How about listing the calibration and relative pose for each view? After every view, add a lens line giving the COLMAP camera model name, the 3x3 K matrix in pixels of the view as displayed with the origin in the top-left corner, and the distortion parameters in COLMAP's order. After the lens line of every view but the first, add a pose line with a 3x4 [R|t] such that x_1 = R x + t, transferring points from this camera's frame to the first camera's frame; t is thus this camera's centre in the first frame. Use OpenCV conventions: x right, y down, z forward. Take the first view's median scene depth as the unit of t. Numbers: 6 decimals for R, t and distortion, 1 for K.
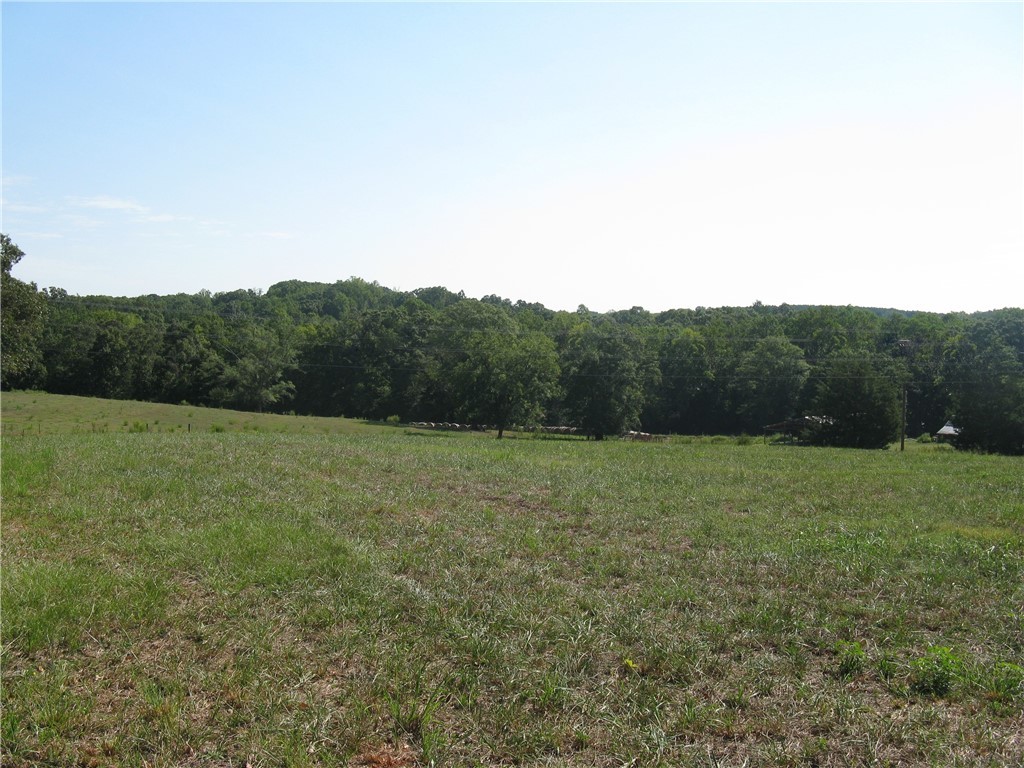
lens RADIAL K [[1047.2, 0, 493.9], [0, 1047.2, 387.0], [0, 0, 1]] dist [-0.204176, 0.230455]
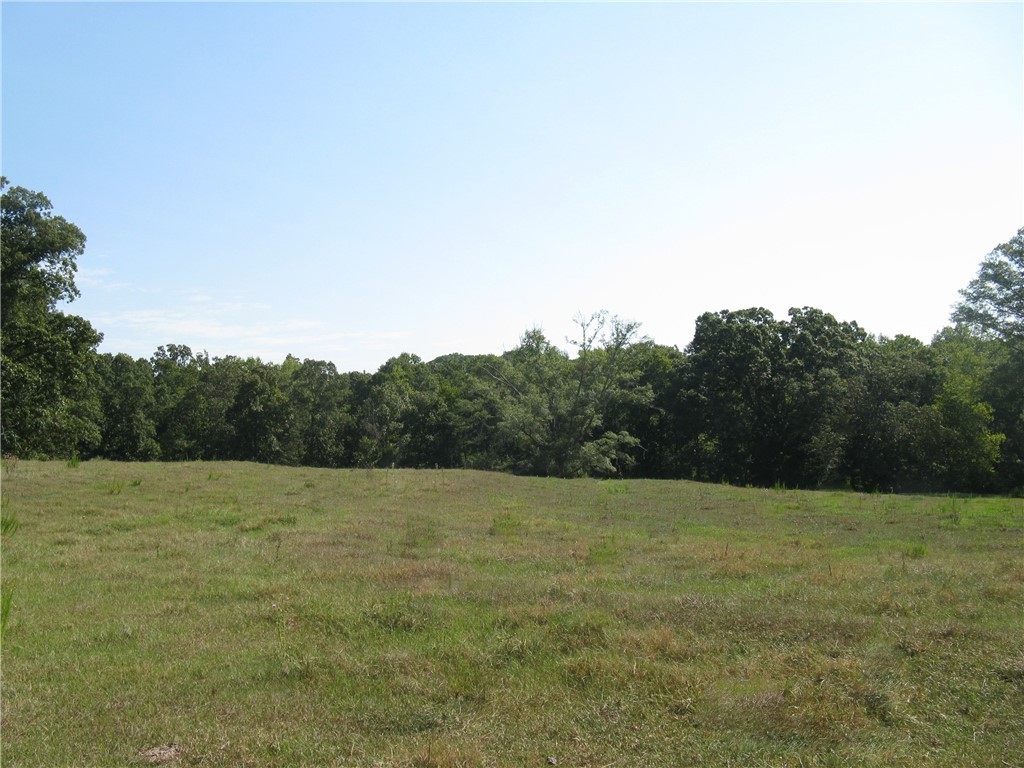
lens RADIAL K [[1047.2, 0, 493.9], [0, 1047.2, 387.0], [0, 0, 1]] dist [-0.204176, 0.230455]
pose [[0.991640, -0.061480, -0.113447, -0.173535], [0.050868, 0.994255, -0.094178, 0.015659], [0.118585, 0.087620, 0.989070, 0.419685]]
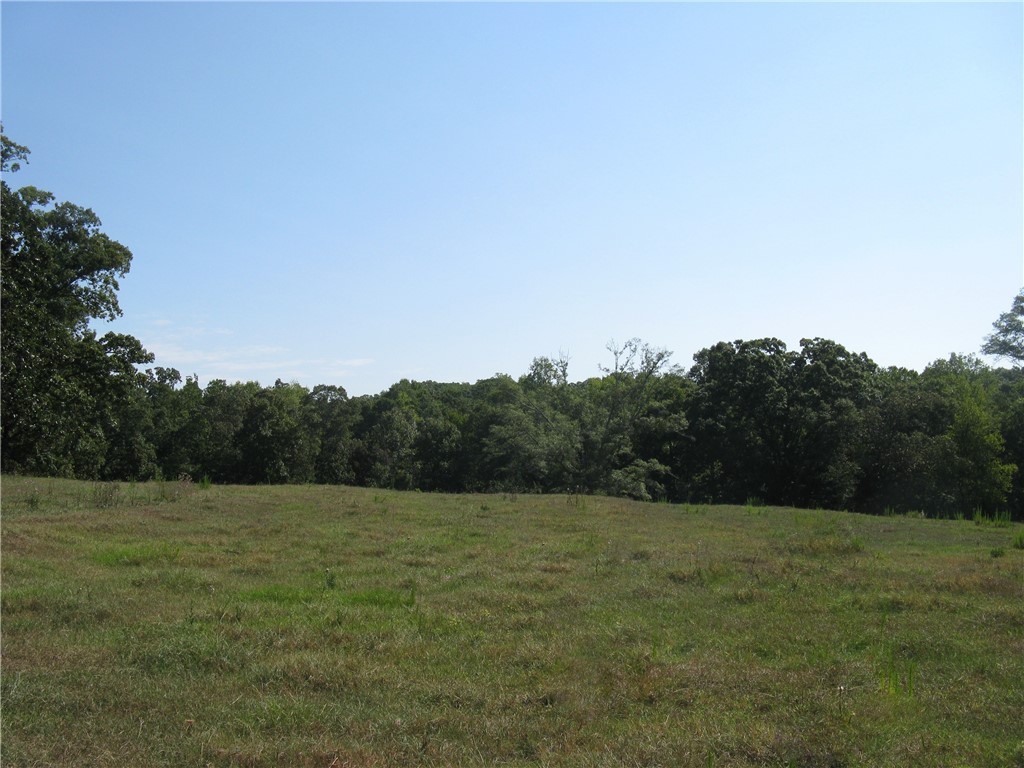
lens RADIAL K [[1047.2, 0, 493.9], [0, 1047.2, 387.0], [0, 0, 1]] dist [-0.204176, 0.230455]
pose [[0.996058, -0.052595, -0.071424, -0.204822], [0.043817, 0.991886, -0.119340, 0.014932], [0.077121, 0.115740, 0.990281, 0.417466]]
